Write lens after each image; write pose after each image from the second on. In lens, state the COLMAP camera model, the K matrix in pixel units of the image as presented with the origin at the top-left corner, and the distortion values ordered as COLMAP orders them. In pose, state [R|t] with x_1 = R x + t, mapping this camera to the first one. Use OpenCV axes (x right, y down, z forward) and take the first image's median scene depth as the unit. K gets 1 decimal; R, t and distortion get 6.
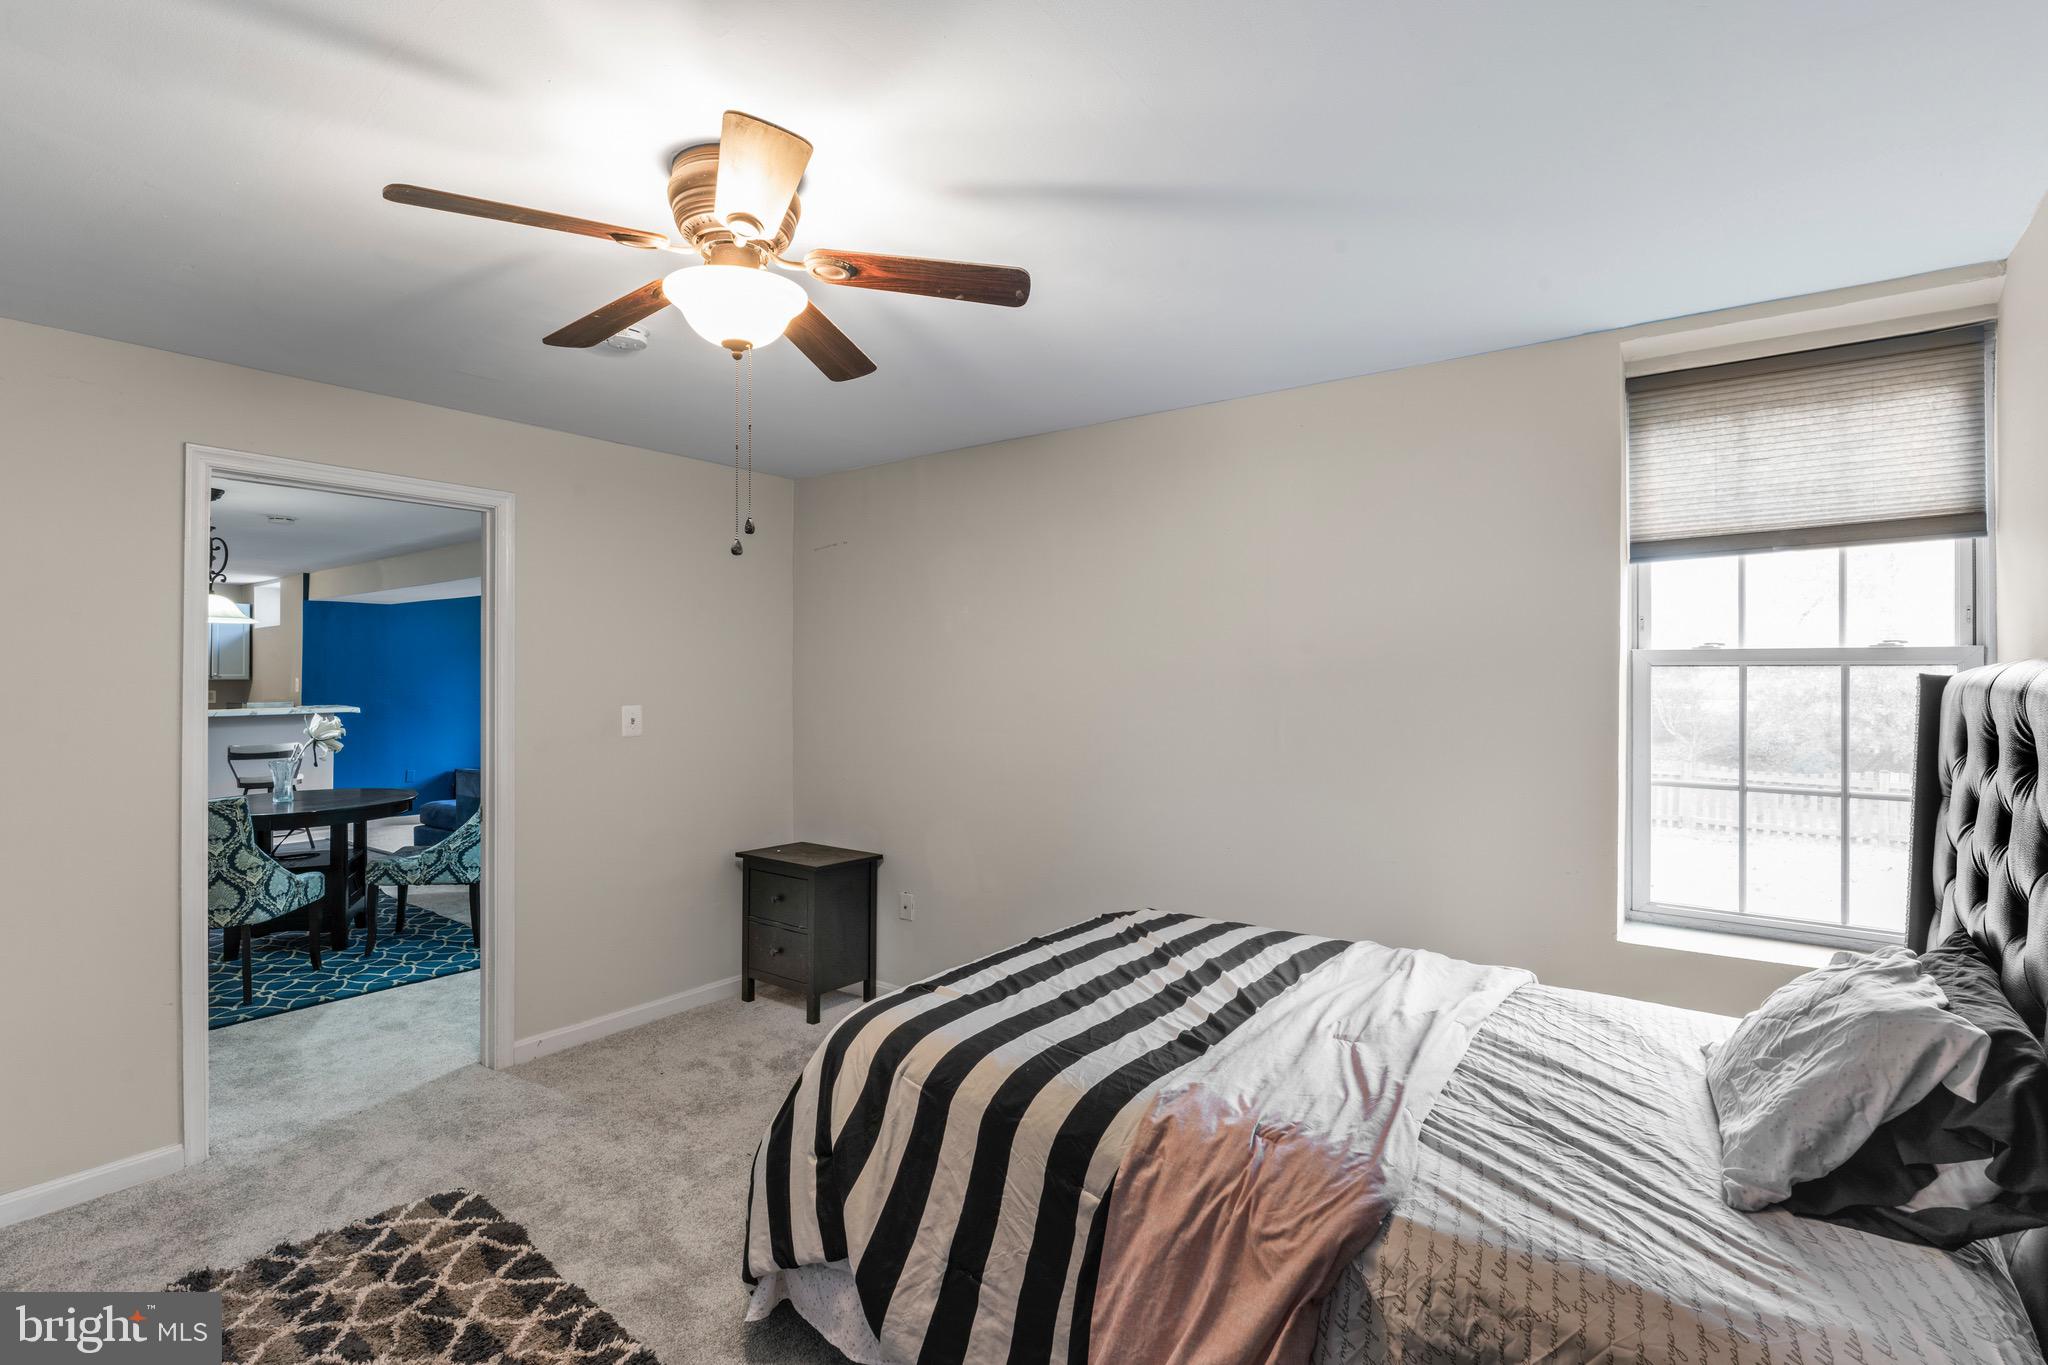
lens RADIAL K [[959.7, 0, 1024.0], [0, 959.7, 682.5], [0, 0, 1]] dist [-0.000808, -0.000232]
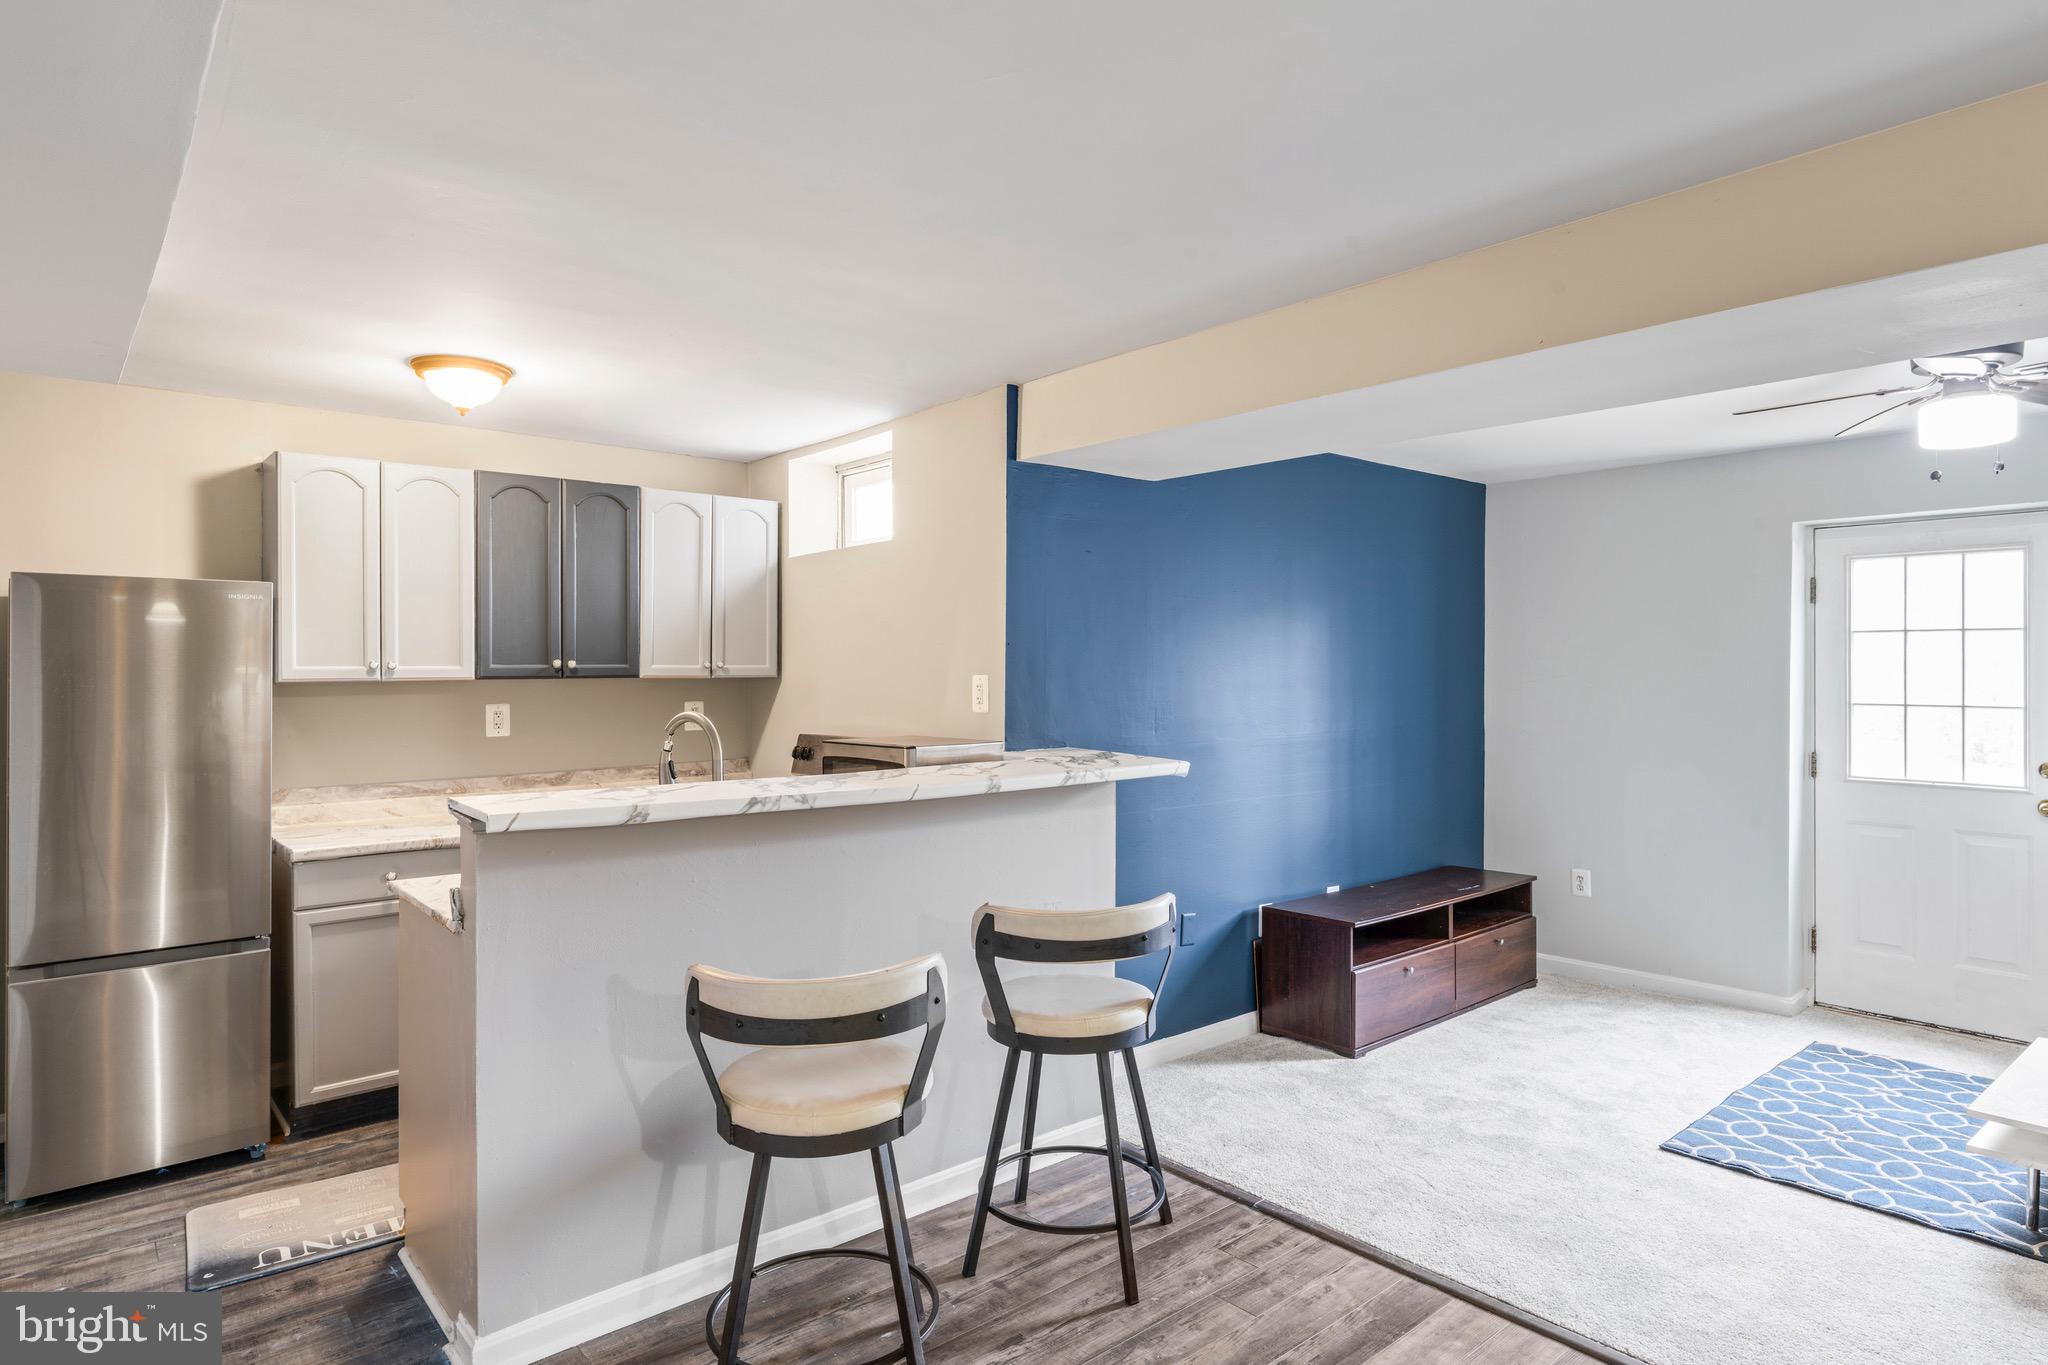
lens RADIAL K [[1151.6, 0, 1024.0], [0, 1151.6, 682.5], [0, 0, 1]] dist [-0.004318, -0.002002]
pose [[0.975741, -0.000991, -0.218925, -1.083764], [0.002354, 0.999979, 0.005966, -0.007581], [0.218915, -0.006336, 0.975723, 0.964268]]
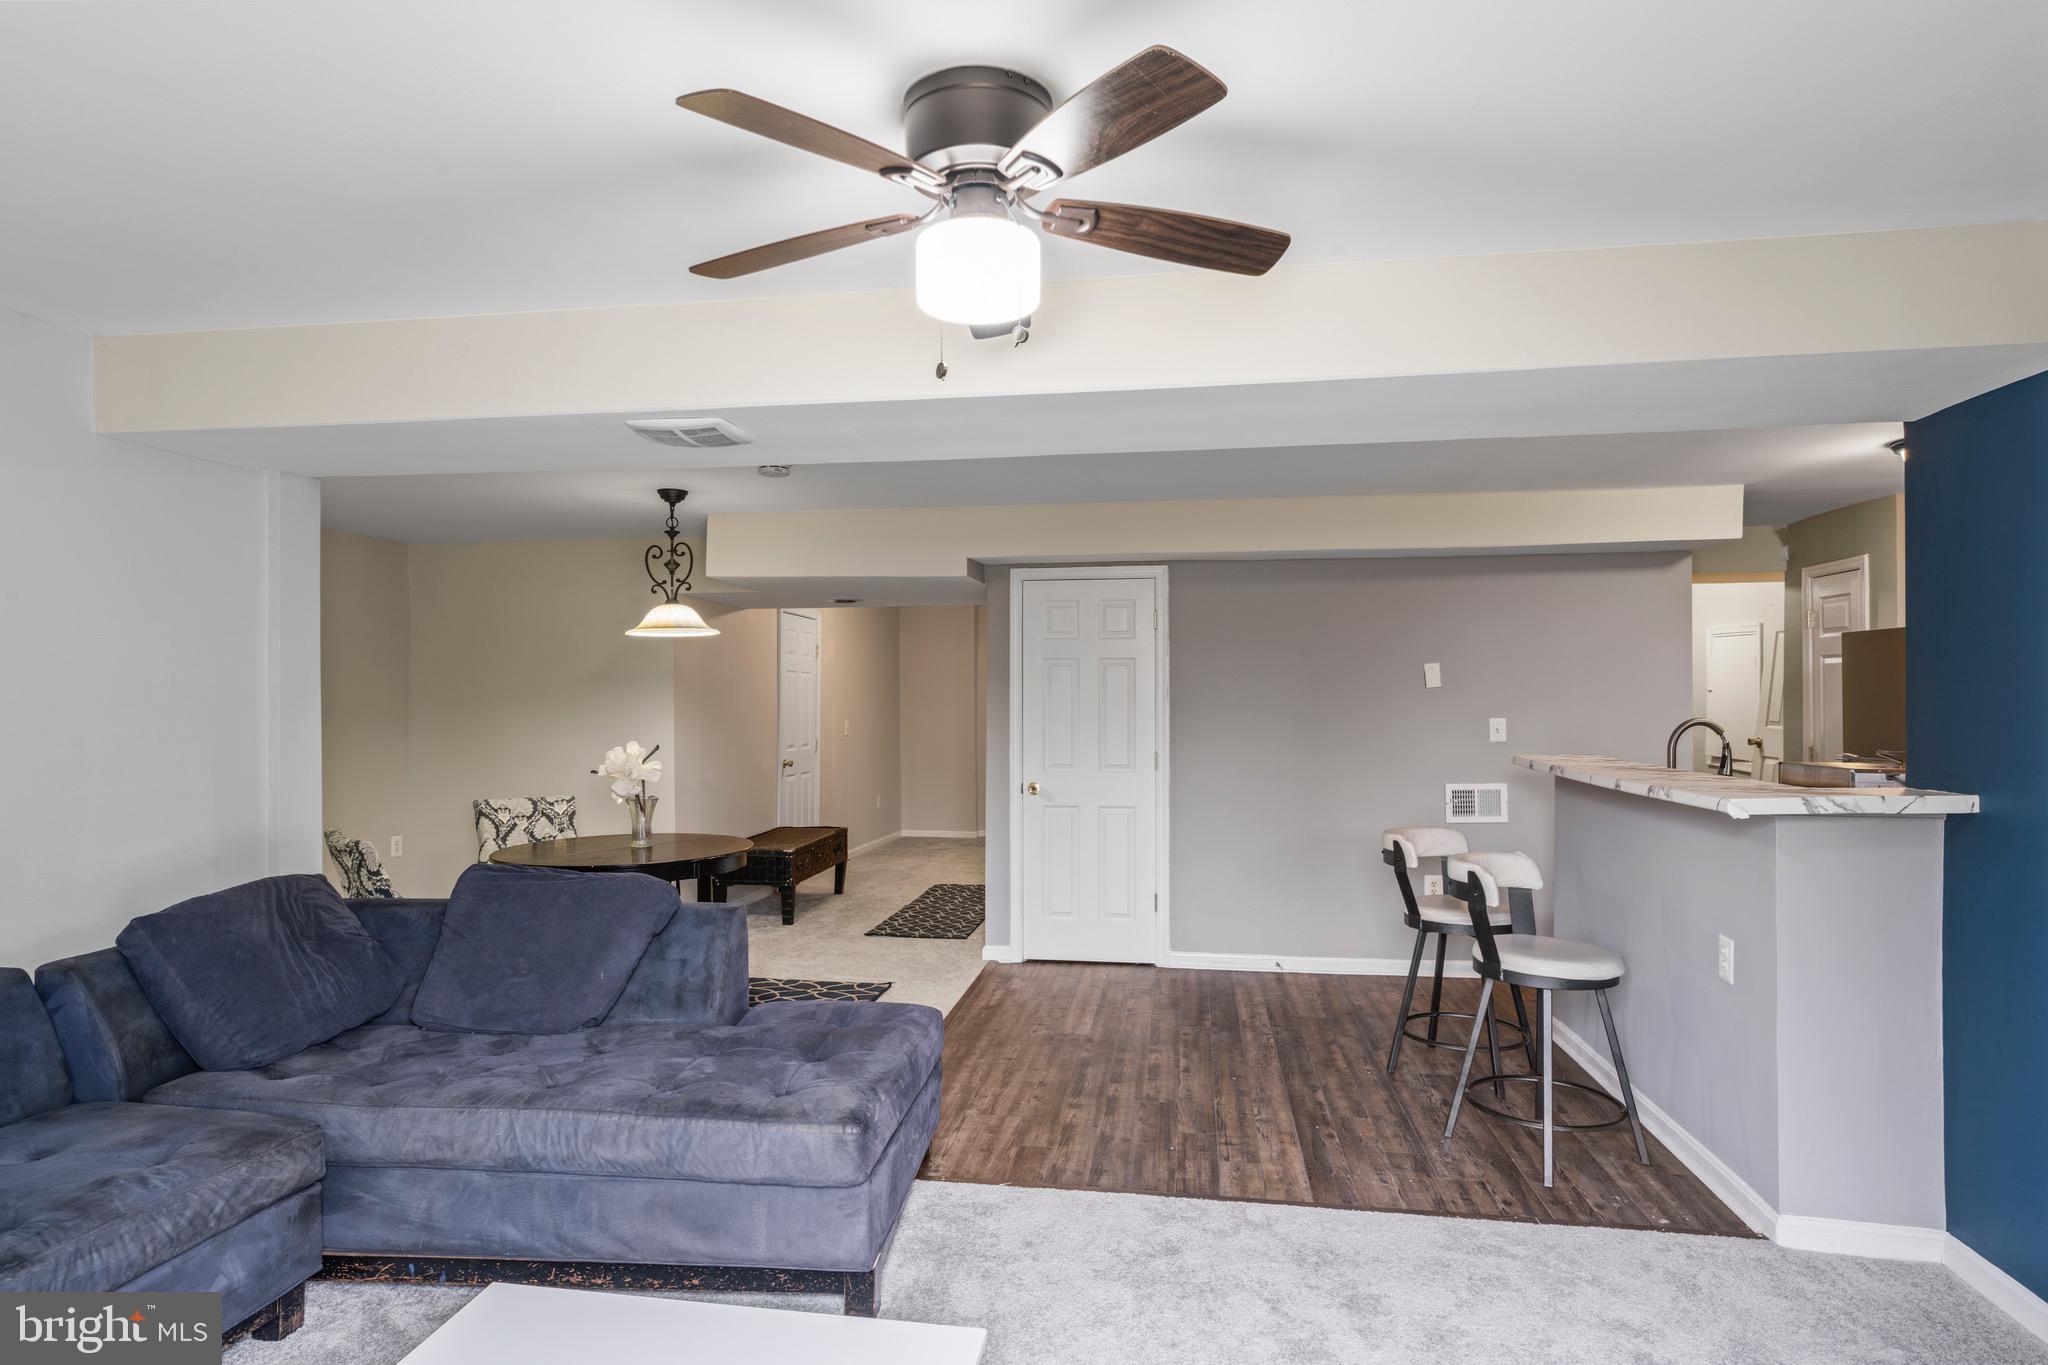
lens RADIAL K [[1151.6, 0, 1024.0], [0, 1151.6, 682.5], [0, 0, 1]] dist [-0.004318, -0.002002]
pose [[-0.880980, -0.004647, -0.473132, -0.570026], [-0.002280, 0.999982, -0.005576, -0.013109], [0.473149, -0.003833, -0.880974, 1.978424]]
